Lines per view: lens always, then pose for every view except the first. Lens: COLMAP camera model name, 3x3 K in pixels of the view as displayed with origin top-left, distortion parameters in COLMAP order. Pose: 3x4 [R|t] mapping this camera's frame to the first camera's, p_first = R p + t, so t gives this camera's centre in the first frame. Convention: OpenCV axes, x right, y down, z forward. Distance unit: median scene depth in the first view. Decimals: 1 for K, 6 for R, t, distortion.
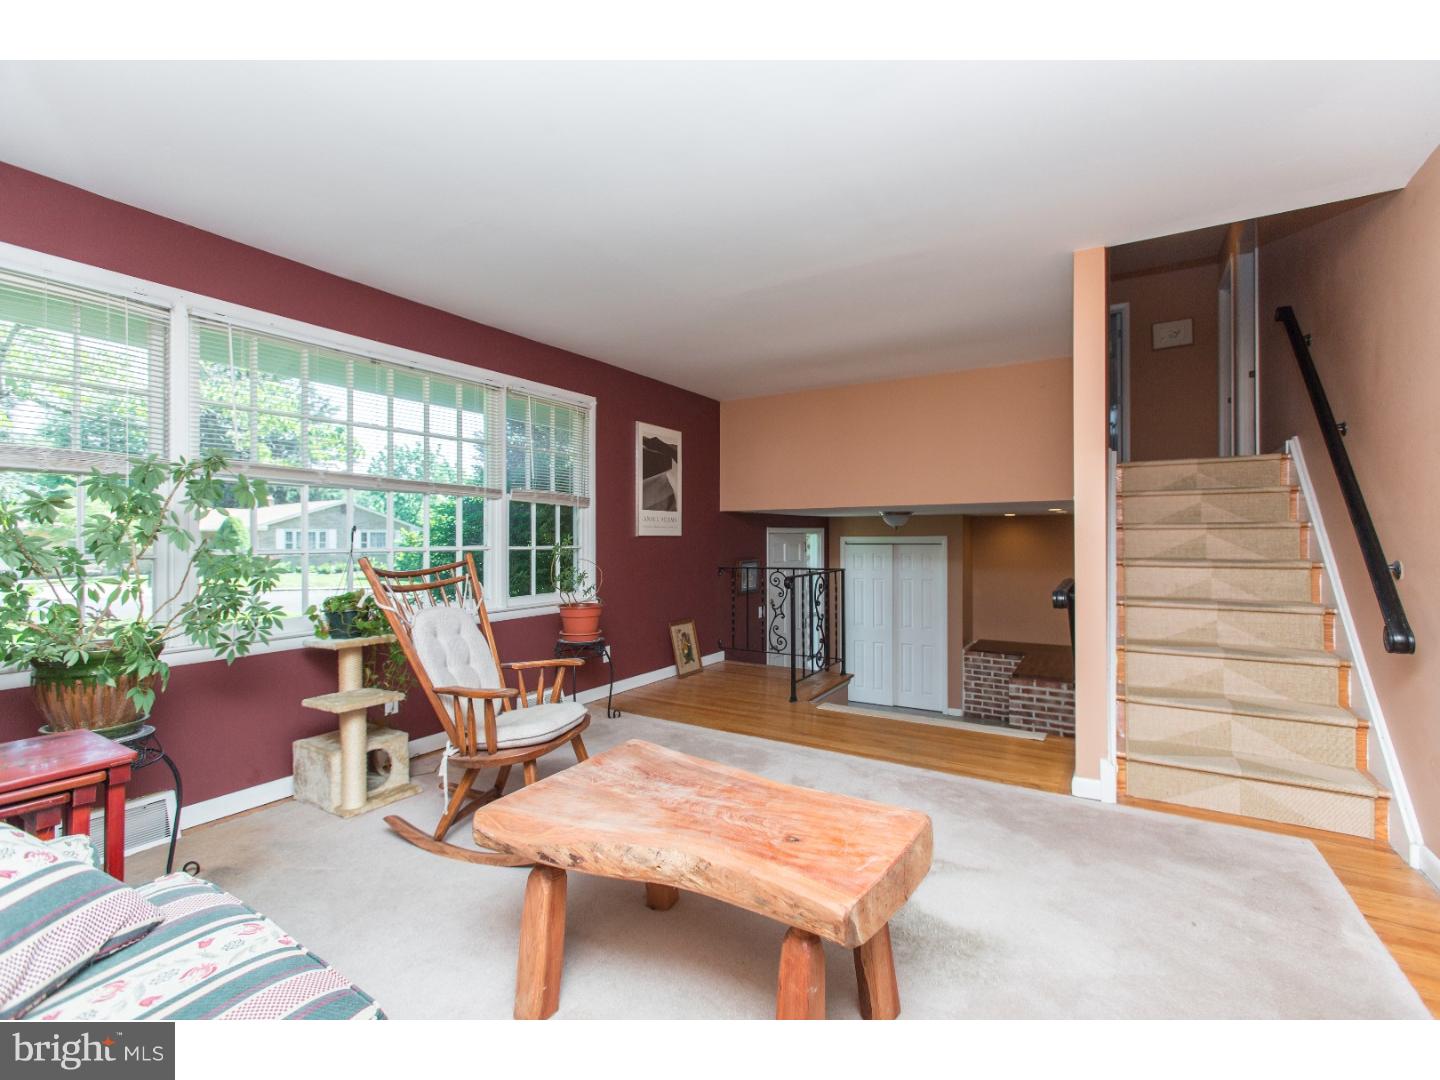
lens RADIAL K [[637.1, 0, 720.0], [0, 637.1, 540.0], [0, 0, 1]] dist [-0.000903, 0.000083]
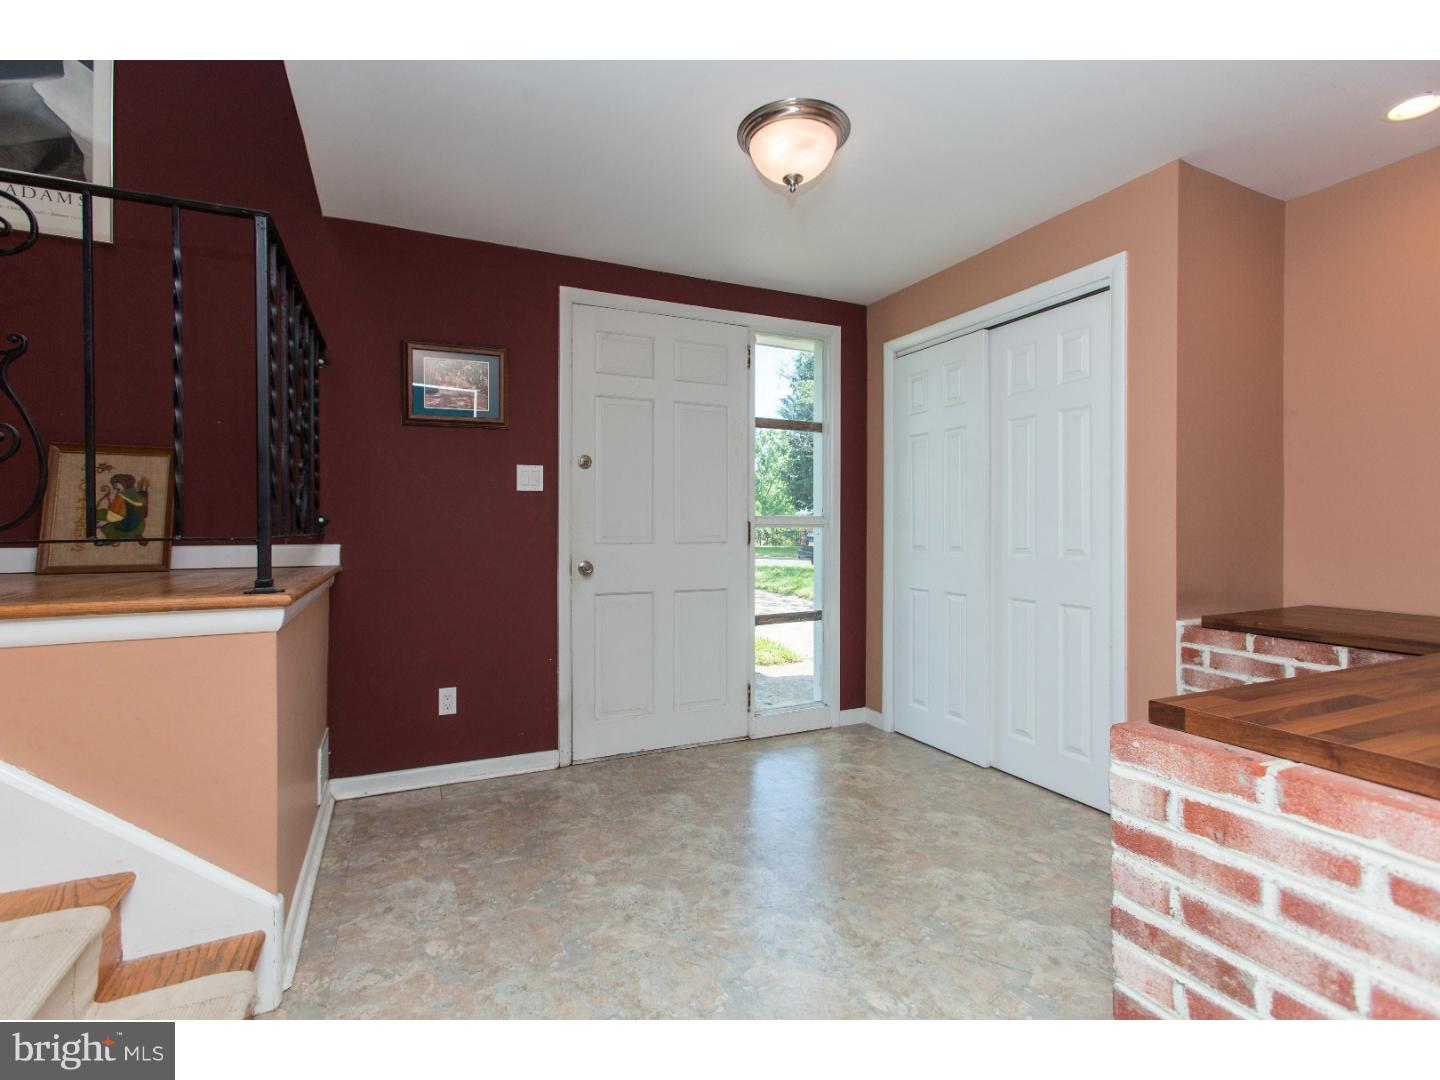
lens RADIAL K [[657.6, 0, 720.0], [0, 657.6, 540.0], [0, 0, 1]] dist [-0.000535, 0.000122]
pose [[0.838623, 0.014070, -0.544531, 0.545932], [-0.009067, 0.999888, 0.011872, 0.196671], [0.544637, -0.005018, 0.838657, 0.938708]]
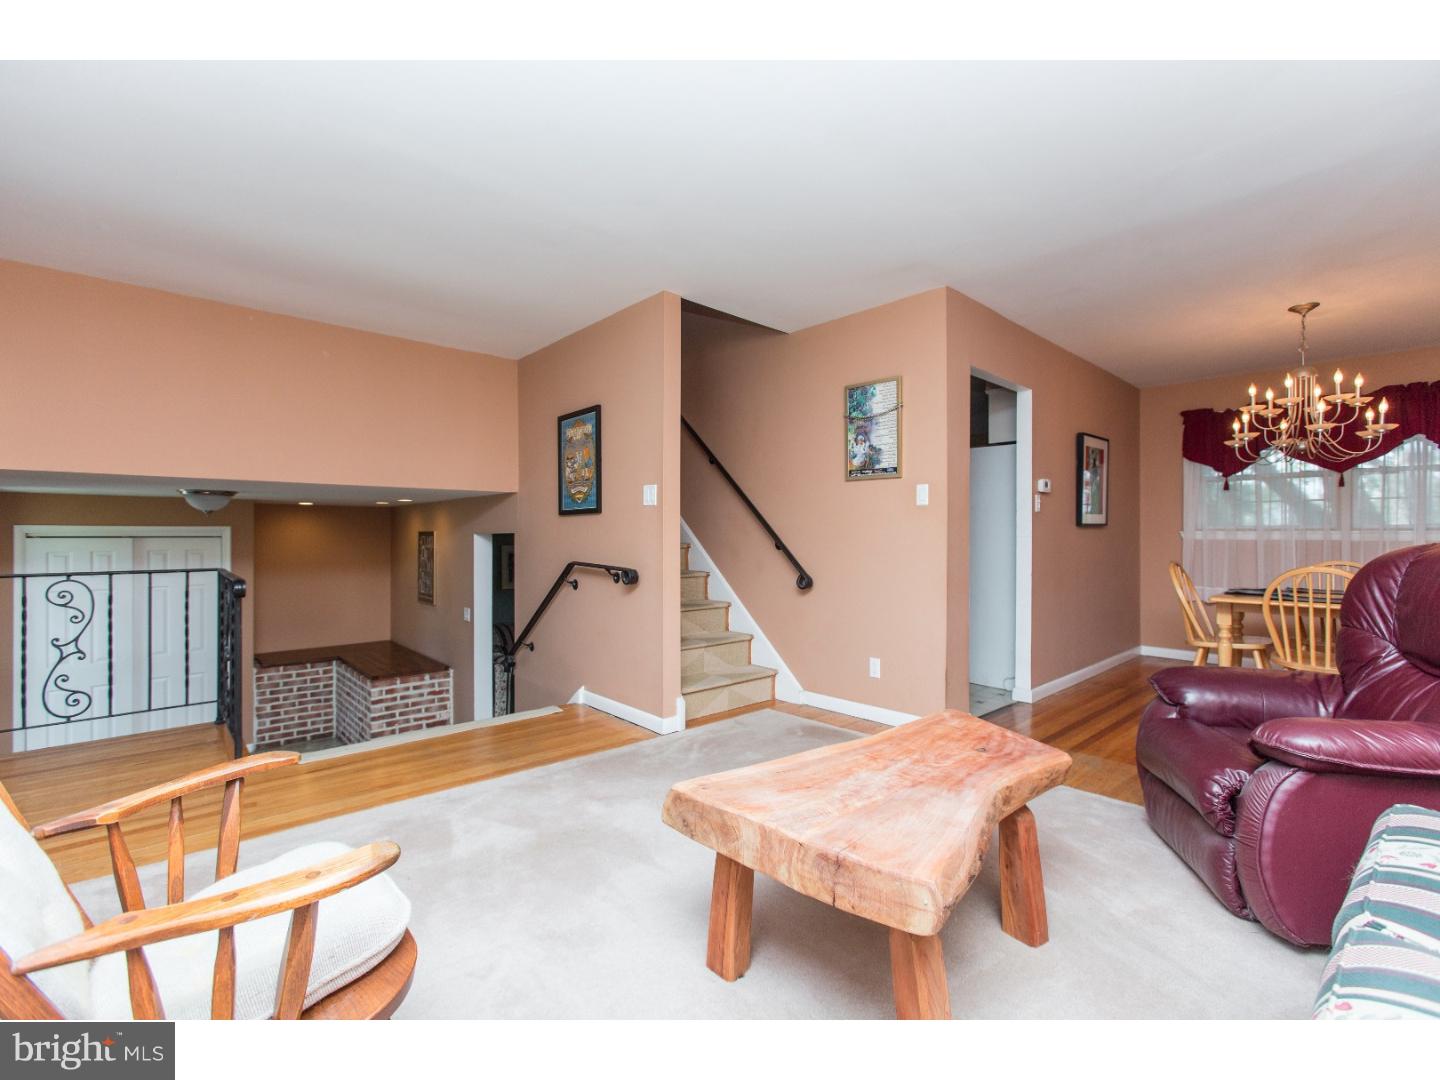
lens RADIAL K [[637.1, 0, 720.0], [0, 637.1, 540.0], [0, 0, 1]] dist [-0.000903, 0.000083]
pose [[0.275051, 0.002174, 0.961427, -0.340904], [-0.001441, 0.999997, -0.001849, 0.015981], [-0.961429, -0.000877, 0.275053, 0.316512]]
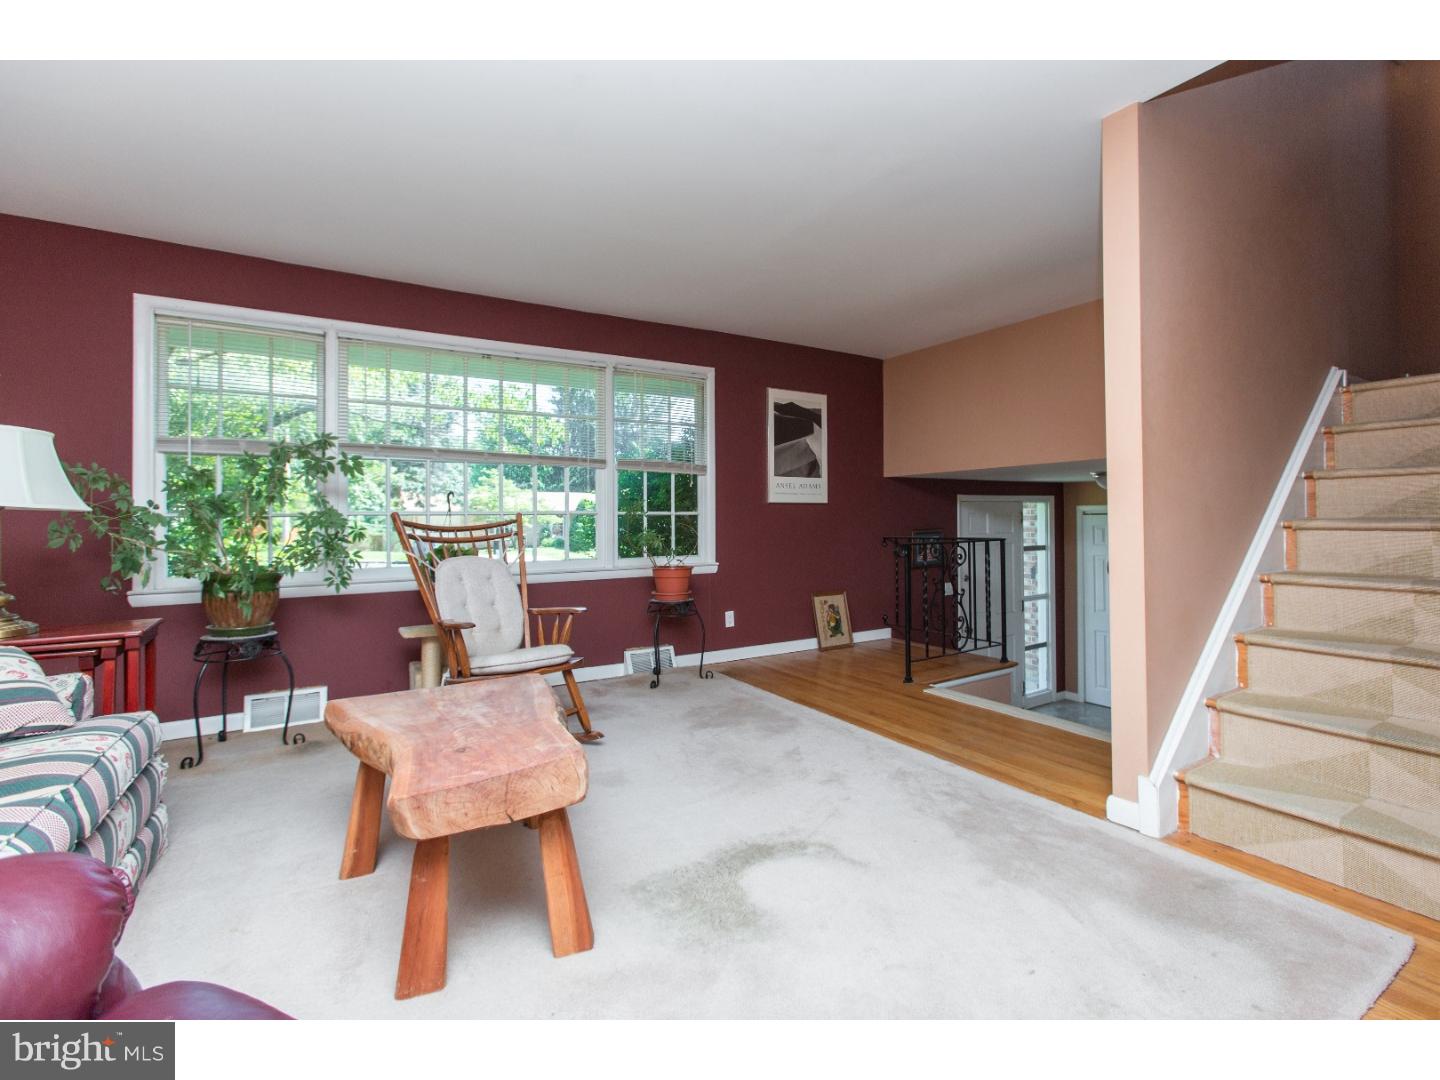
lens RADIAL K [[669.0, 0, 756.7], [0, 669.0, 514.7], [0, 0, 1]] dist [-0.001580, 0.000383]
pose [[0.906045, -0.006952, -0.423125, 0.293058], [0.003677, 0.999957, -0.008557, 0.020842], [0.423166, 0.006198, 0.906031, 0.046825]]
